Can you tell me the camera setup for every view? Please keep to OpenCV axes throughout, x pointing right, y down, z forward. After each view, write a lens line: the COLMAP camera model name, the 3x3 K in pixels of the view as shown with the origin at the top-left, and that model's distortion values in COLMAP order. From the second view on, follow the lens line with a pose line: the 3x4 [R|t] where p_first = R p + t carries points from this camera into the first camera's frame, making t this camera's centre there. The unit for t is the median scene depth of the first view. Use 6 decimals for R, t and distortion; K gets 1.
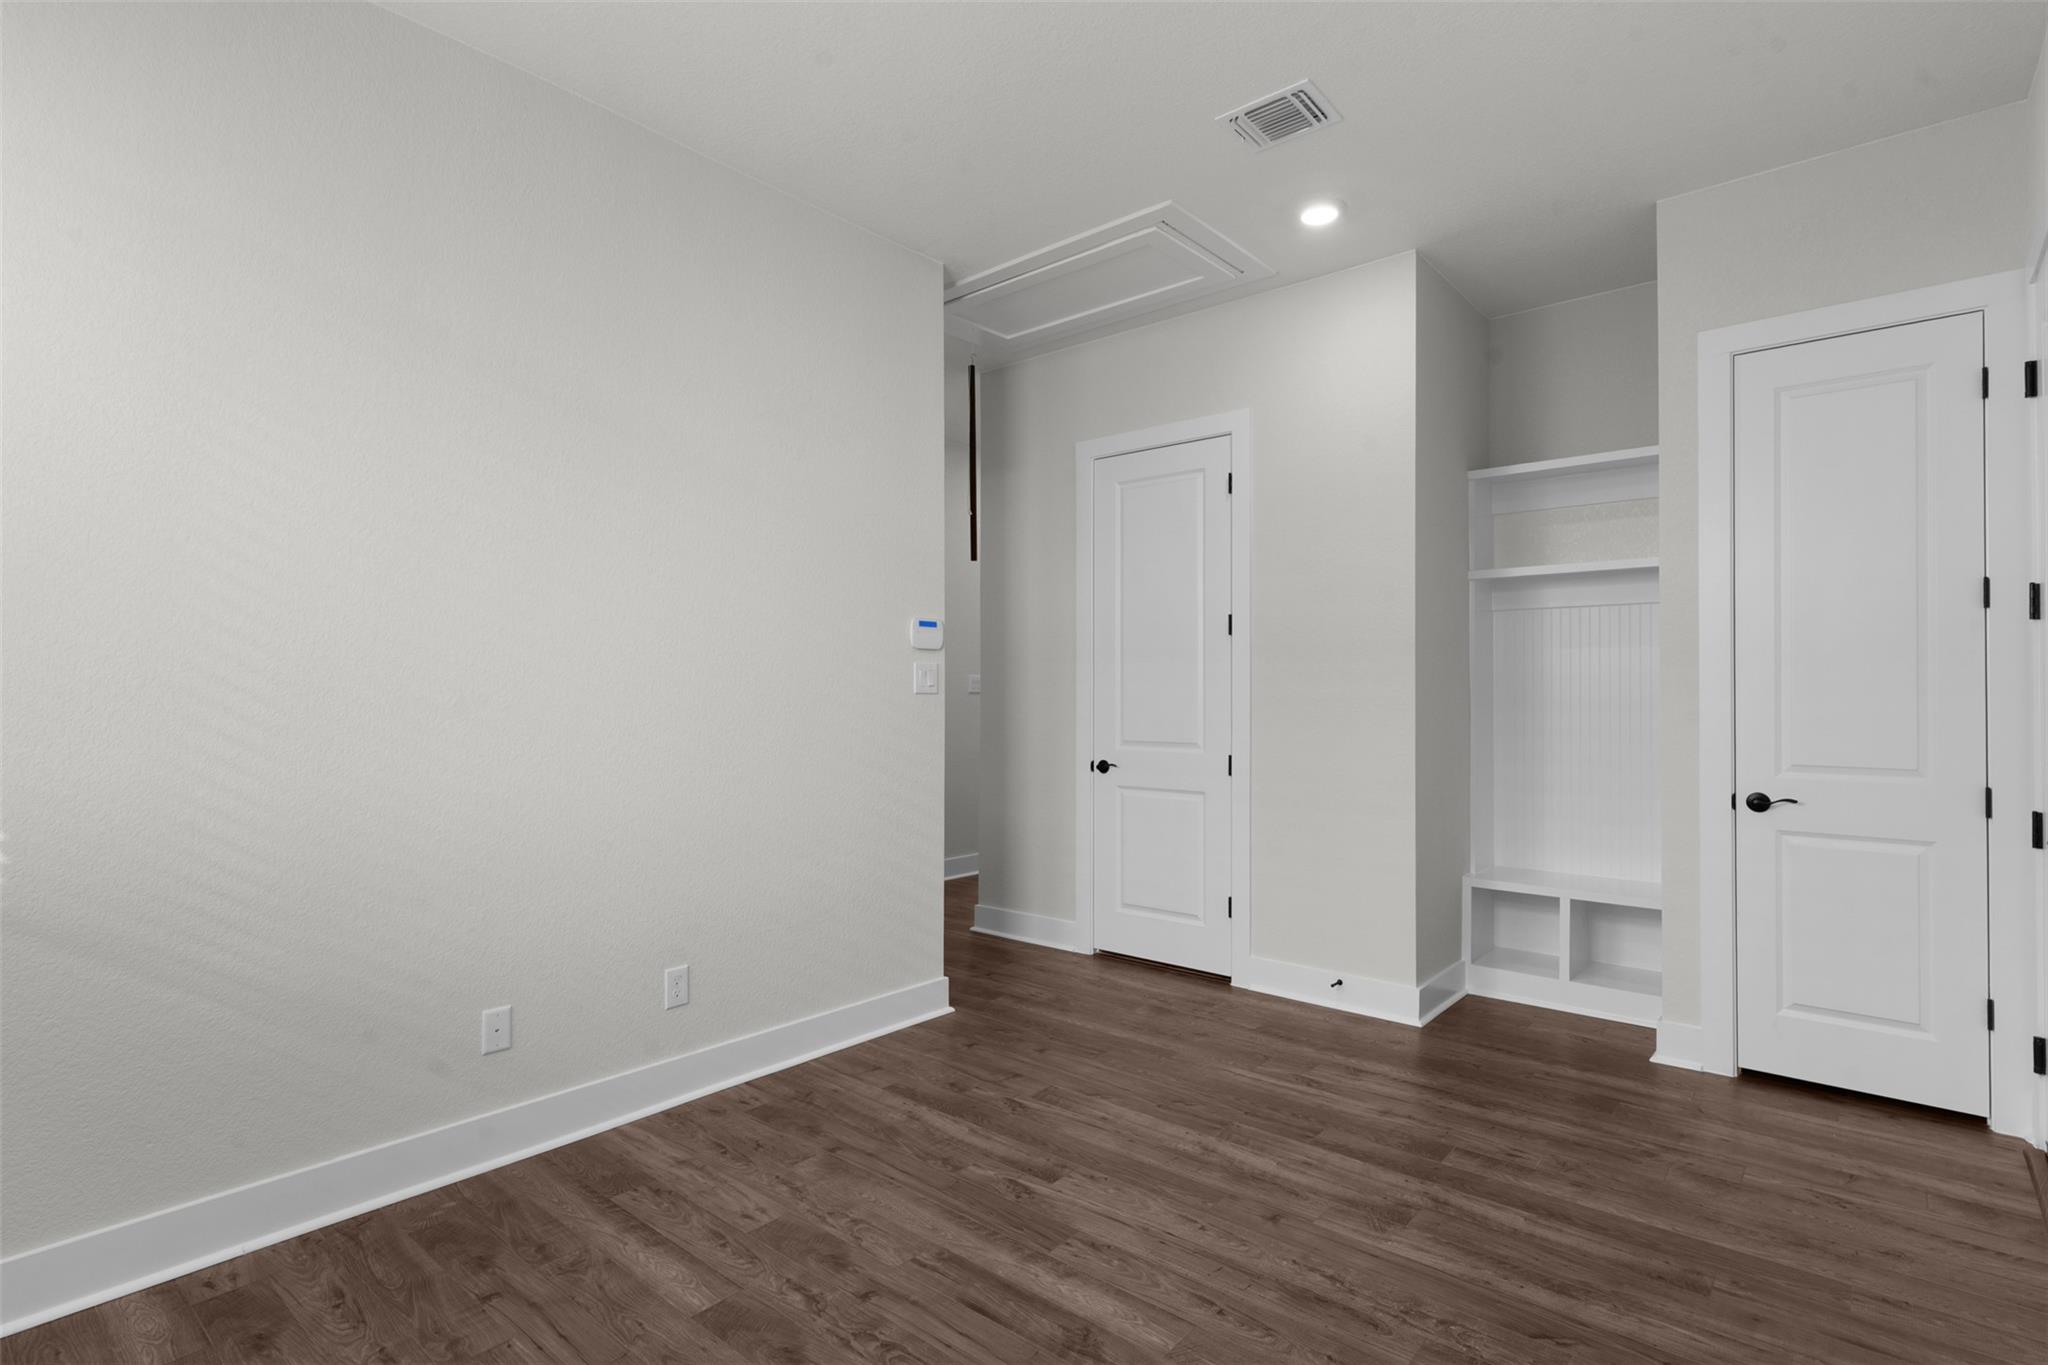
lens RADIAL K [[1011.5, 0, 1022.7], [0, 1011.5, 687.3], [0, 0, 1]] dist [0.008737, 0.000298]
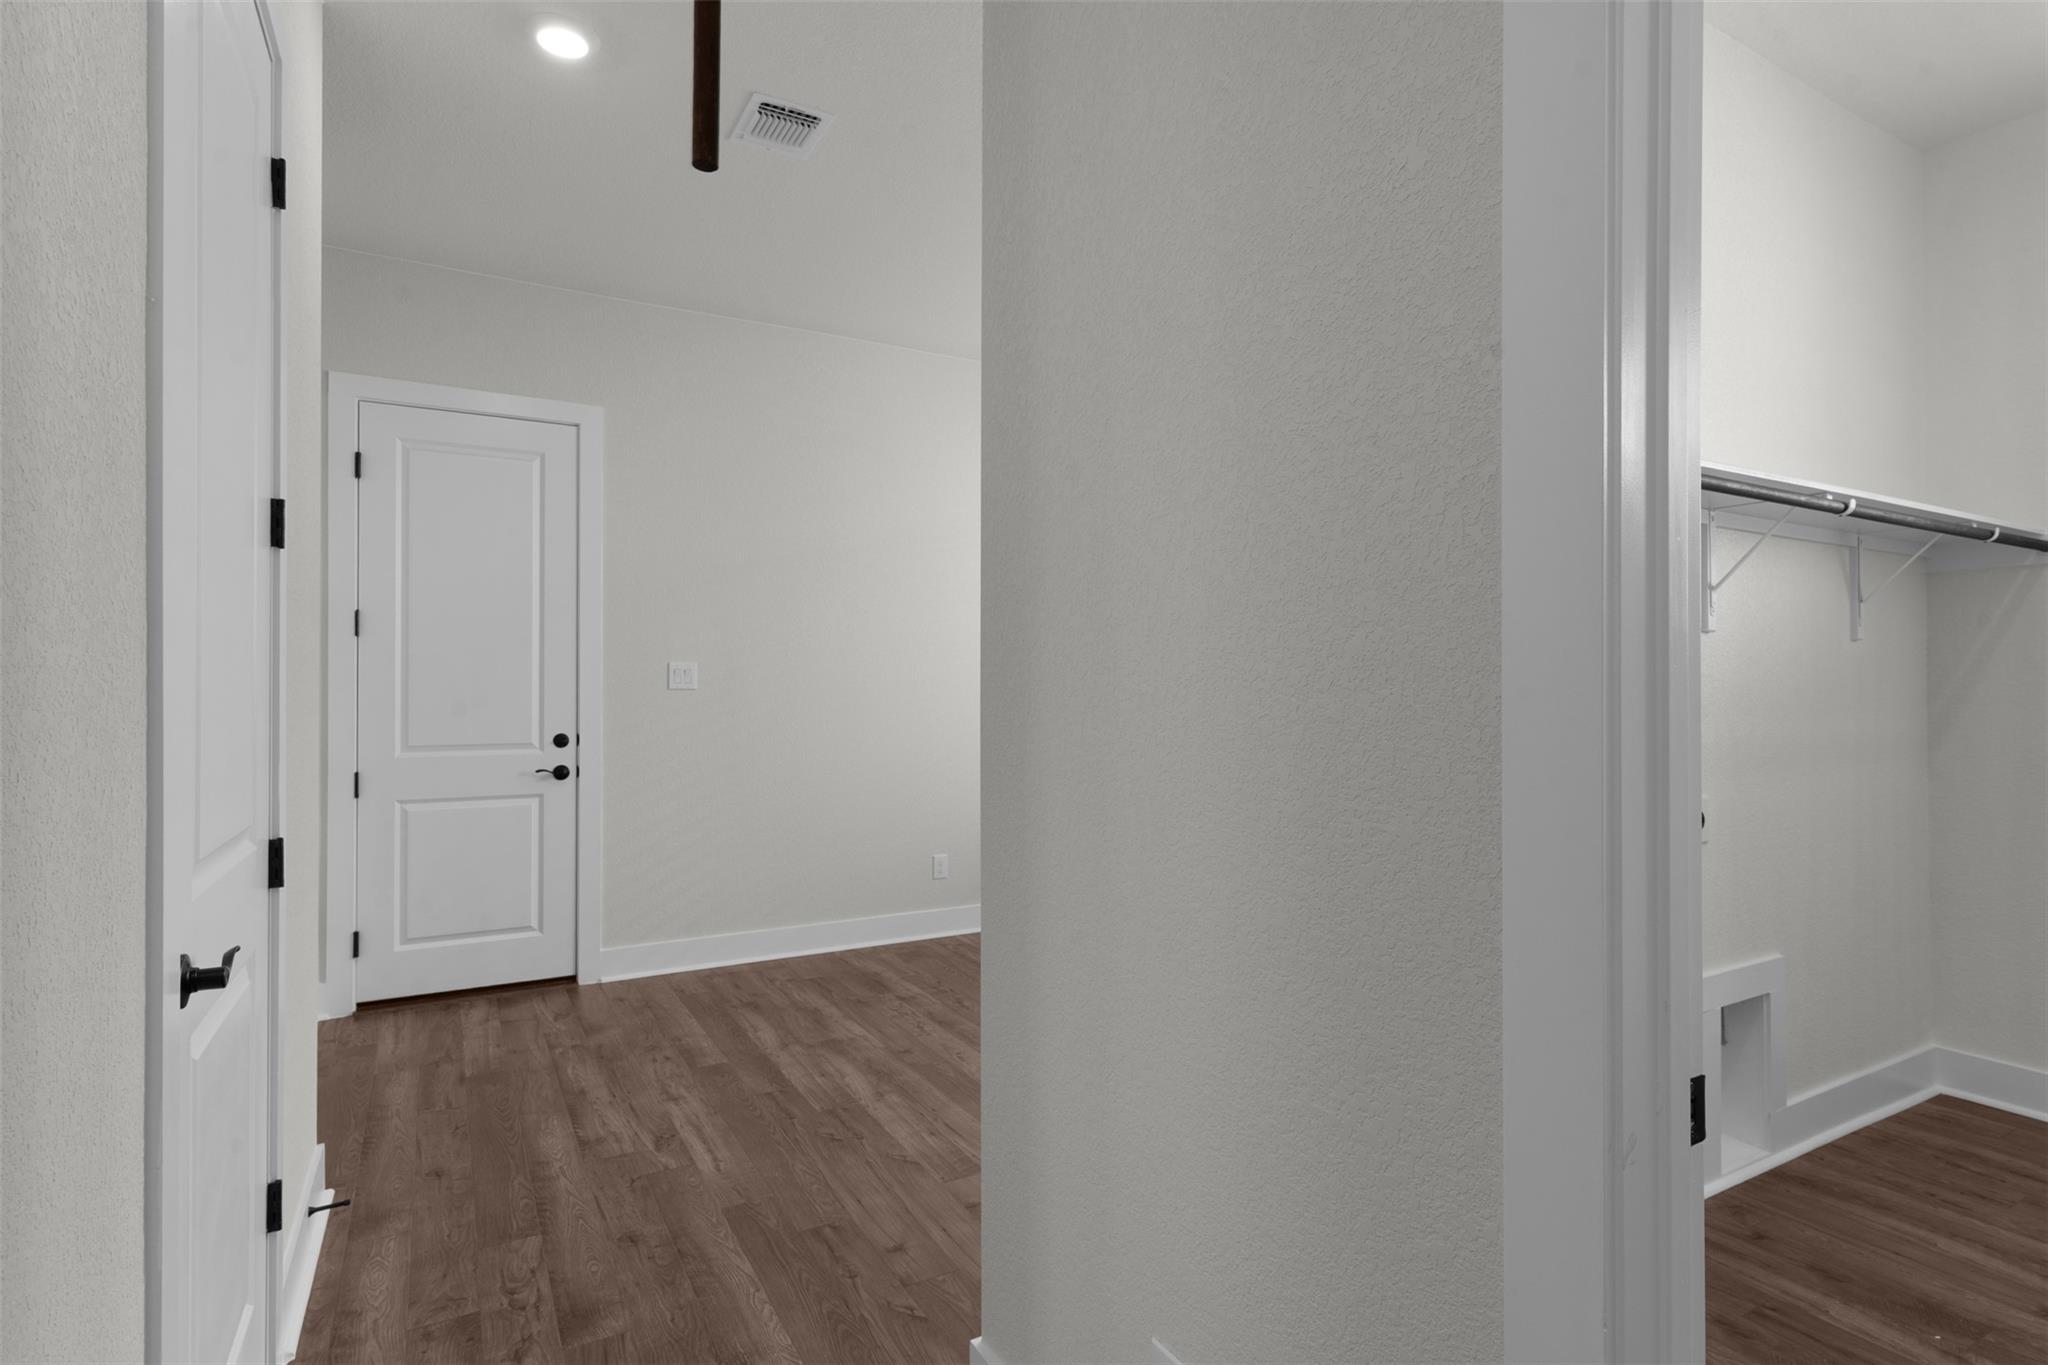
lens RADIAL K [[1011.5, 0, 1024.4], [0, 1011.5, 685.4], [0, 0, 1]] dist [0.008737, 0.000298]
pose [[-0.942085, -0.000755, 0.335373, -0.344105], [-0.004410, 0.999939, -0.010136, 0.013720], [-0.335345, -0.011028, -0.942031, 2.010908]]
